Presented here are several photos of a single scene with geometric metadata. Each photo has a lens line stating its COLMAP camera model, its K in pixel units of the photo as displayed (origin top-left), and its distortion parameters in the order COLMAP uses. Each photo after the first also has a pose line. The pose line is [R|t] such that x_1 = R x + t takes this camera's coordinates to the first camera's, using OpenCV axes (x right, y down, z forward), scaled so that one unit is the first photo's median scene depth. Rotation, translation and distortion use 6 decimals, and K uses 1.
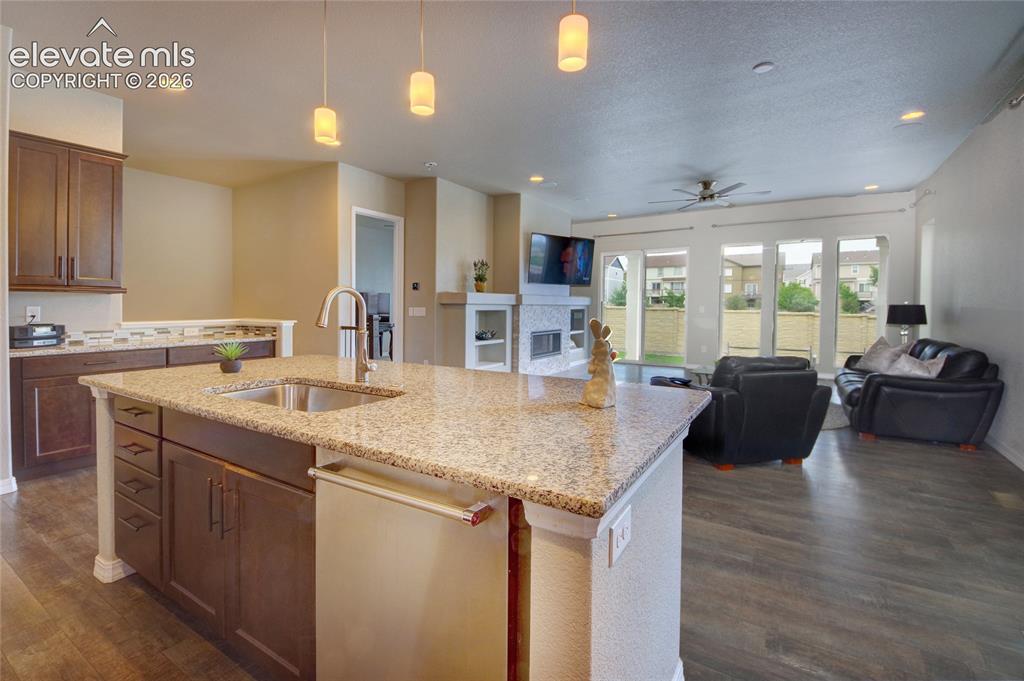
lens RADIAL K [[465.6, 0, 495.1], [0, 465.6, 308.4], [0, 0, 1]] dist [0.003938, 0.000562]
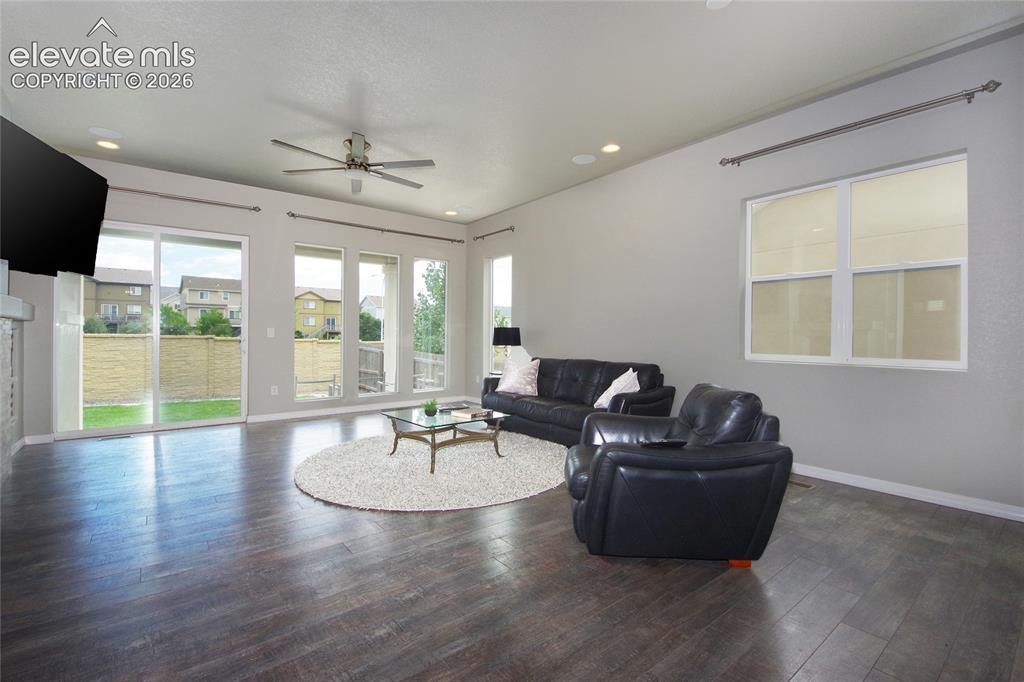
lens RADIAL K [[464.0, 0, 511.3], [0, 464.0, 339.6], [0, 0, 1]] dist [-0.001416, -0.000110]
pose [[0.292652, -0.007896, 0.956186, -0.093646], [-0.000753, 0.999964, 0.008488, 0.007512], [-0.956219, -0.003204, 0.292636, 0.475384]]
